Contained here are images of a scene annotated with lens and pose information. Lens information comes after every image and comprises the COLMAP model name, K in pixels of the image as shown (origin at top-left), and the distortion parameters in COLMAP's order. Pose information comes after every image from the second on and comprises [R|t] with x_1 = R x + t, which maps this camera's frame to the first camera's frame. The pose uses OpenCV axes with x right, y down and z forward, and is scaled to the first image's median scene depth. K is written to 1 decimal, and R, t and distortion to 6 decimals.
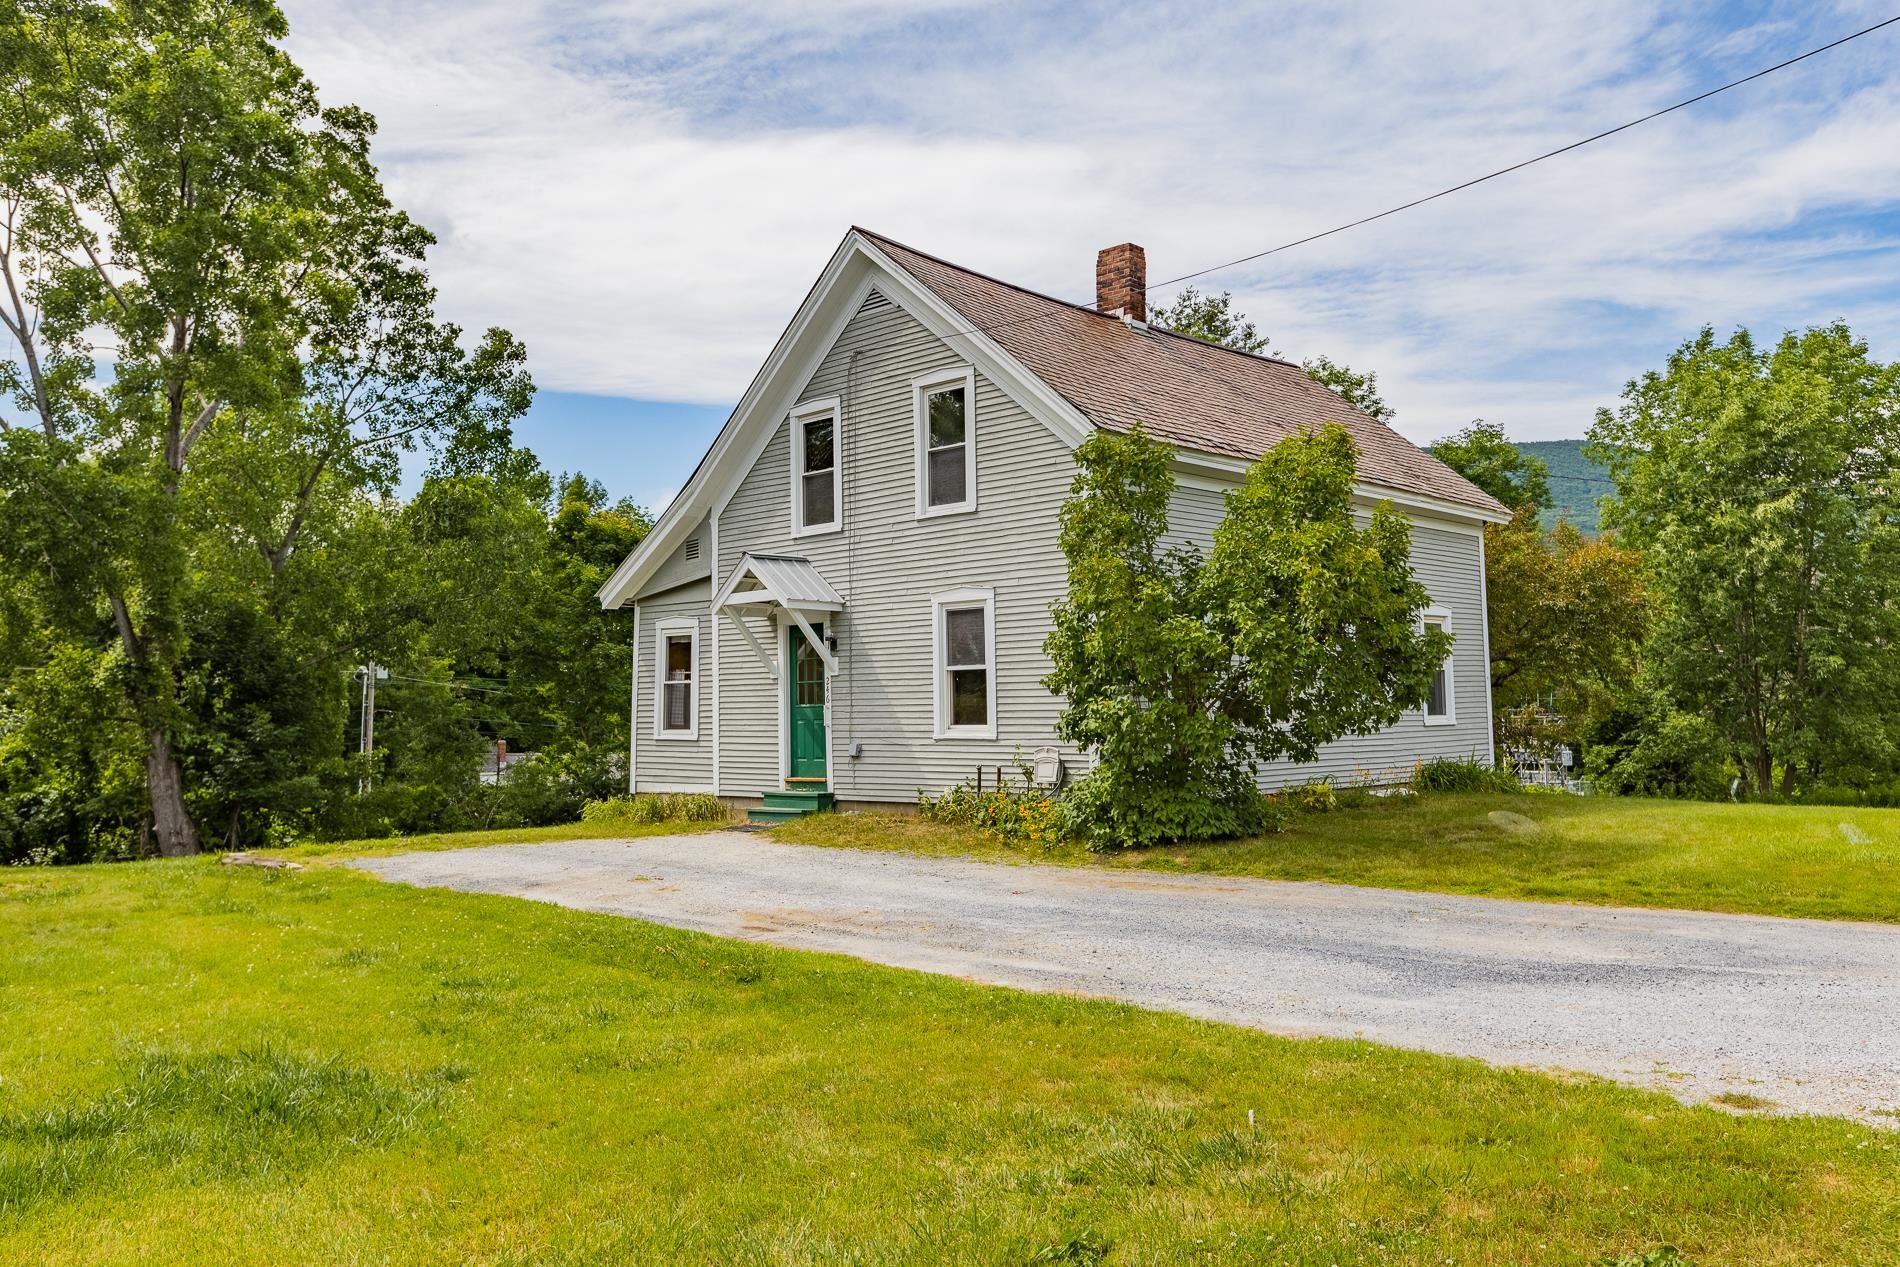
lens RADIAL K [[1539.2, 0, 950.0], [0, 1539.2, 633.5], [0, 0, 1]] dist [-0.063315, 0.001149]
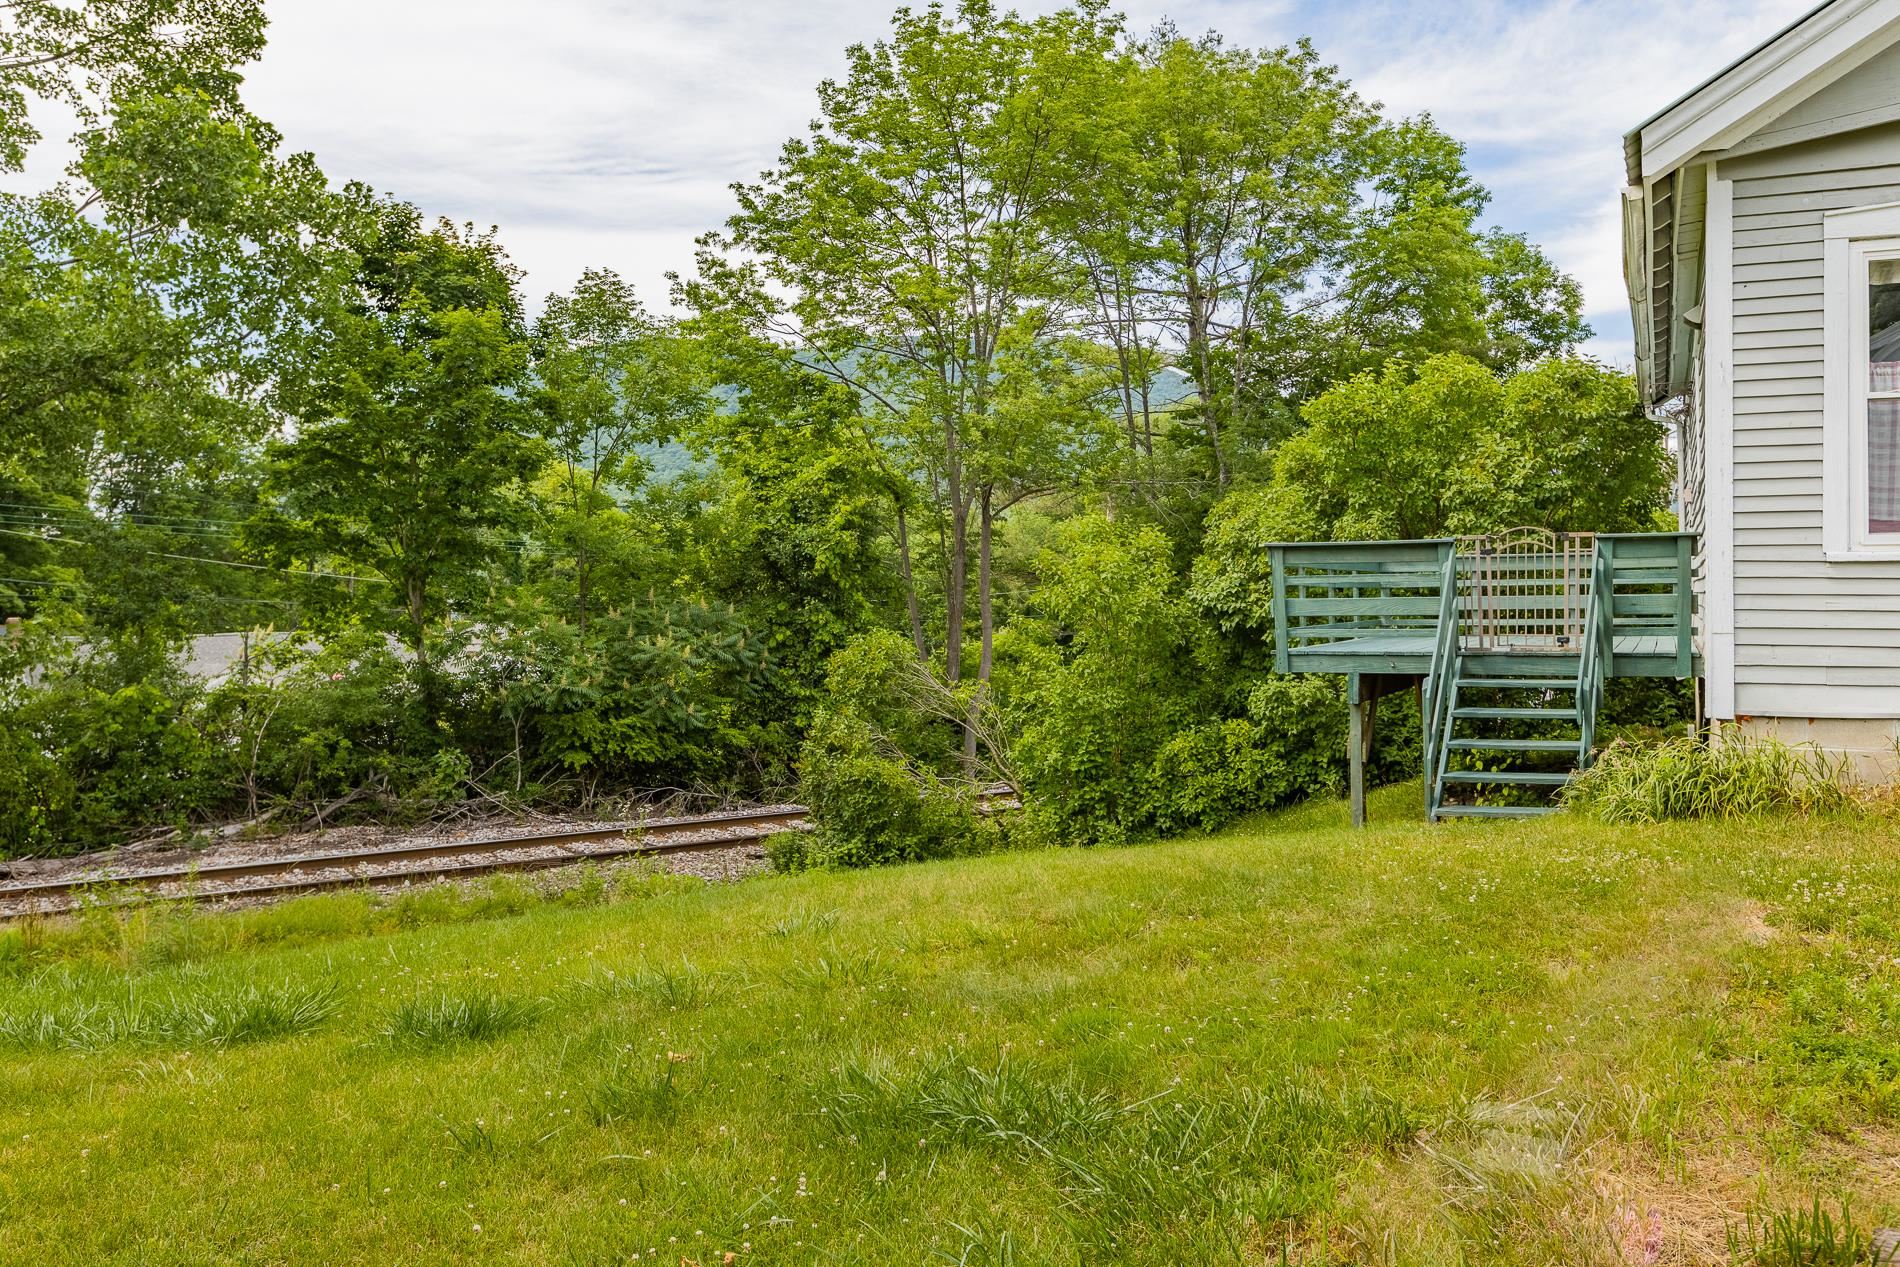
lens RADIAL K [[1539.2, 0, 950.0], [0, 1539.2, 633.5], [0, 0, 1]] dist [-0.063315, 0.001149]
pose [[0.936597, 0.008715, 0.350299, -0.526671], [-0.032846, 0.997473, 0.063005, 0.075185], [-0.348865, -0.070516, 0.934516, 0.803766]]
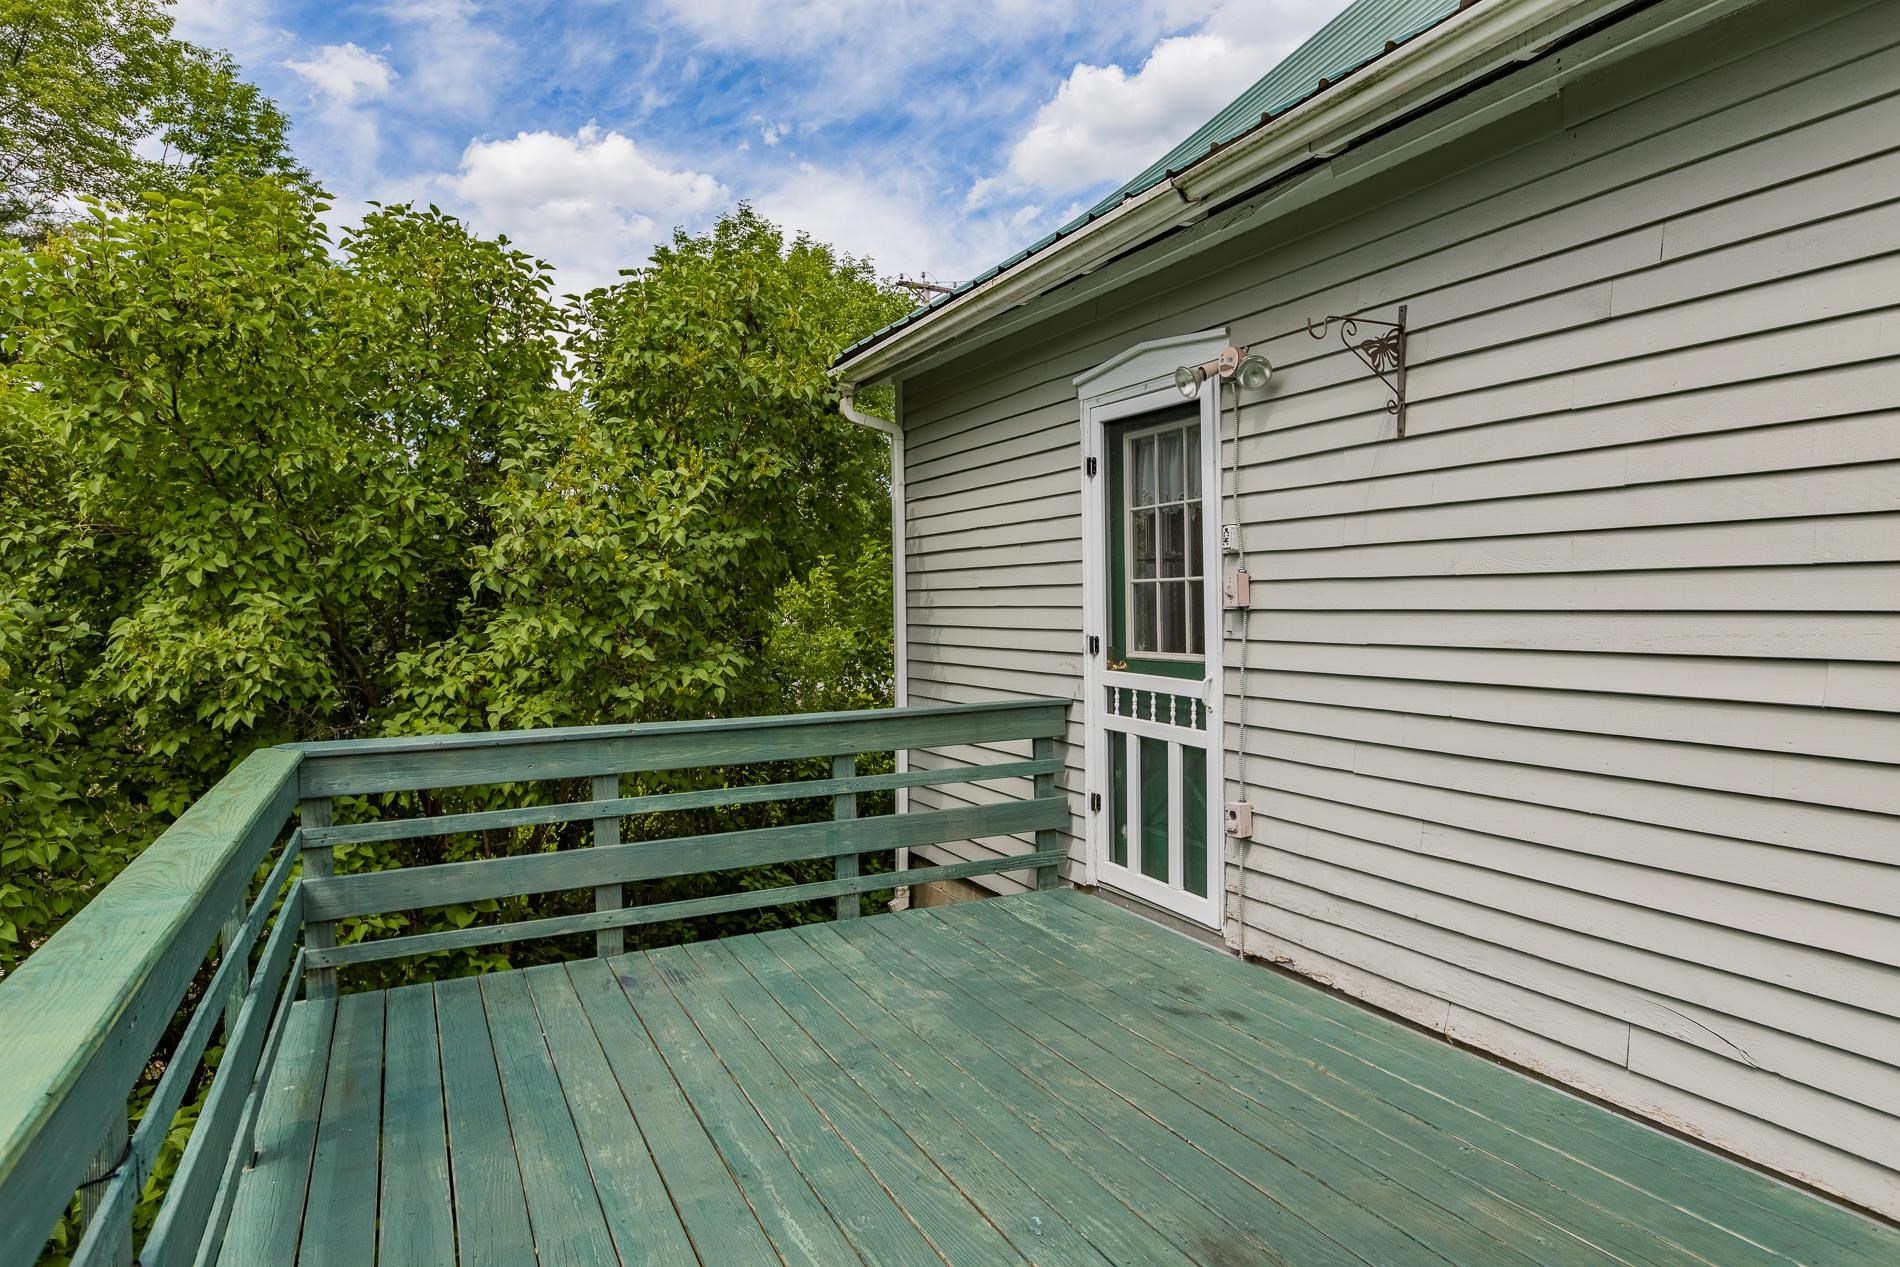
lens RADIAL K [[1126.2, 0, 950.0], [0, 1126.2, 633.5], [0, 0, 1]] dist [0.000961, -0.000160]
pose [[0.322469, -0.008331, 0.946543, -0.186009], [-0.046276, 0.998627, 0.024555, 0.050301], [-0.945448, -0.051721, 0.321641, 1.301104]]
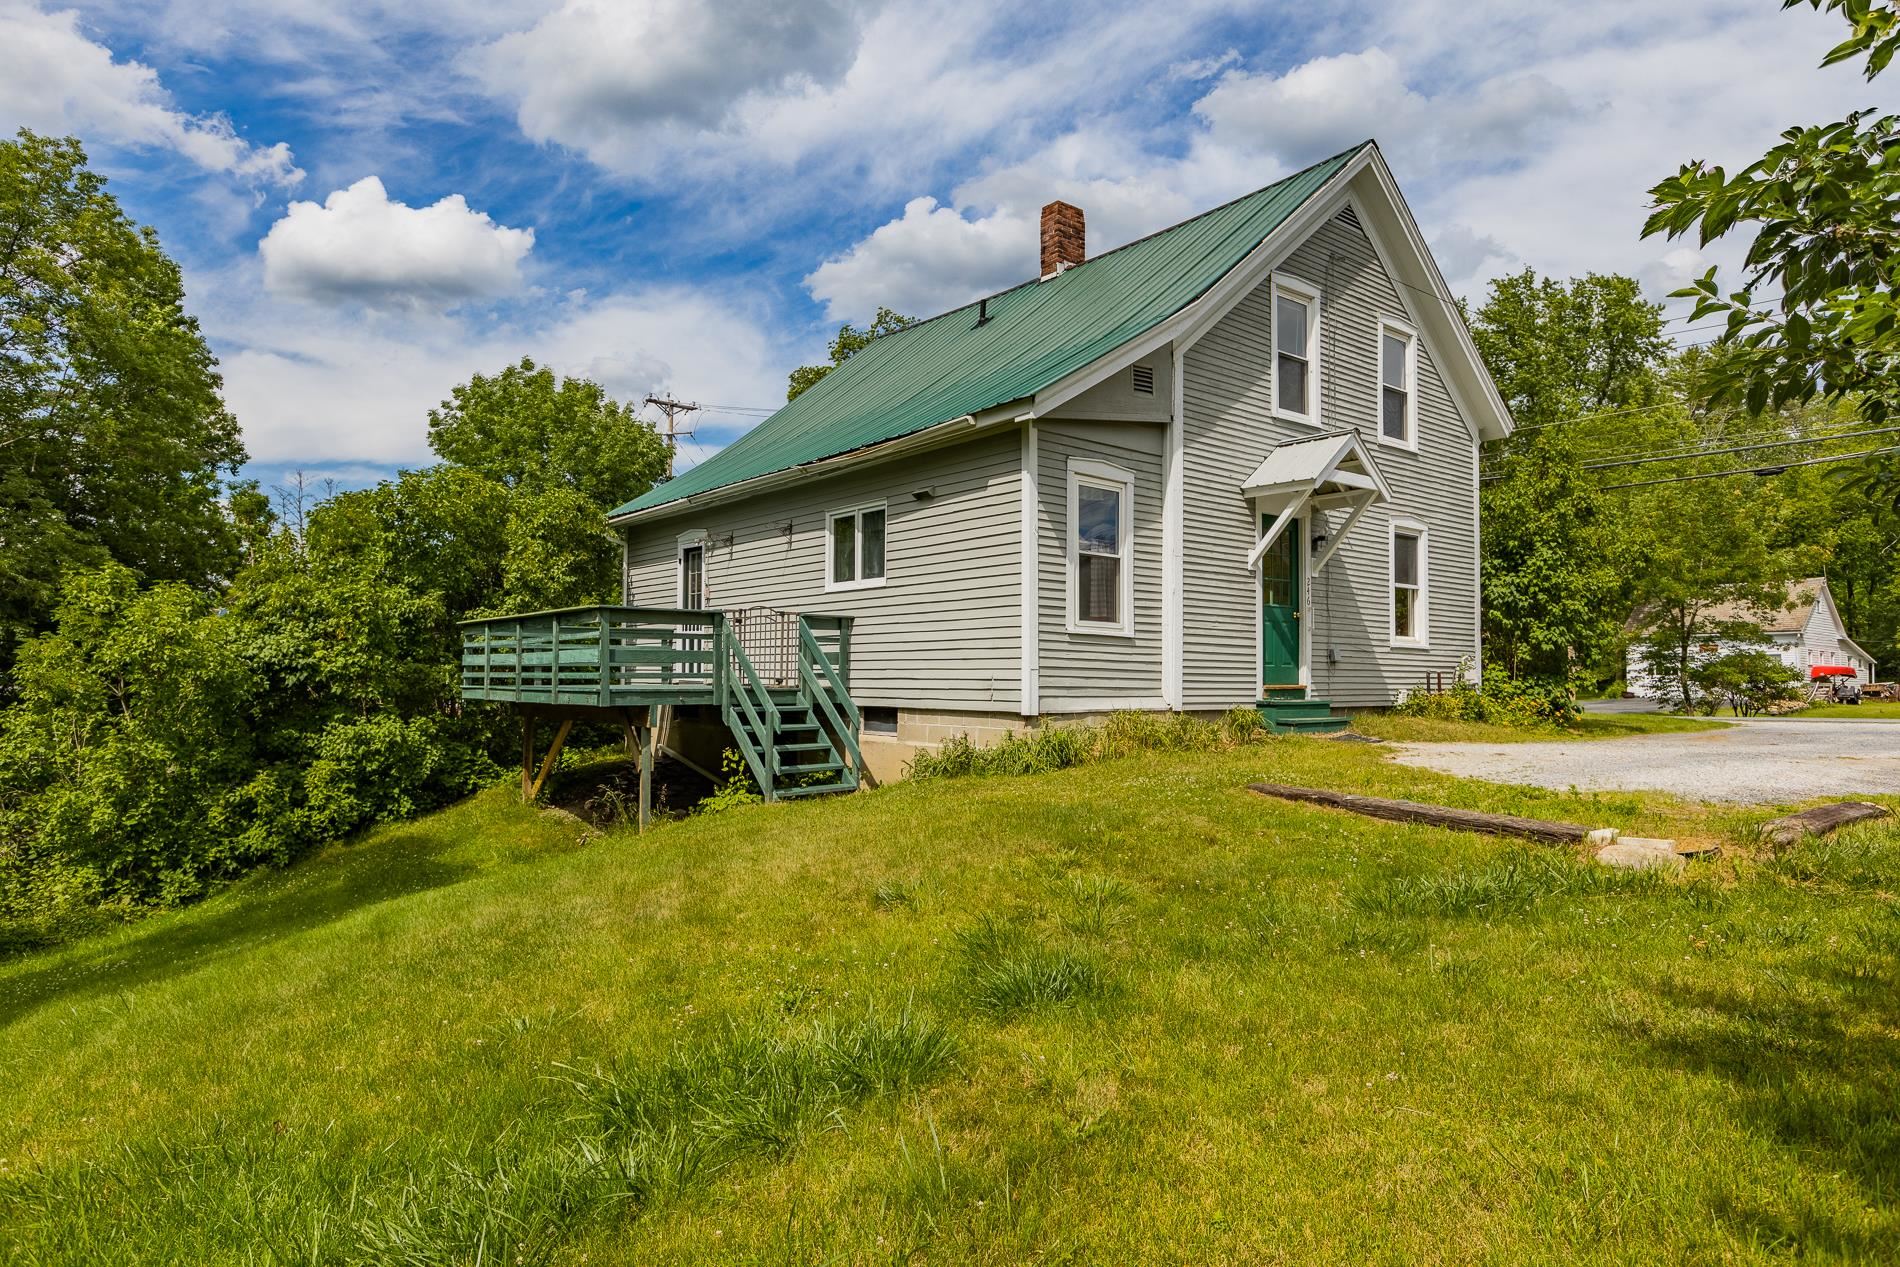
lens RADIAL K [[1126.2, 0, 950.0], [0, 1126.2, 633.5], [0, 0, 1]] dist [0.000961, -0.000160]
pose [[0.110969, 0.064655, 0.991719, -0.733584], [-0.058986, 0.996551, -0.058370, 0.107979], [-0.992072, -0.052020, 0.114400, 1.063288]]
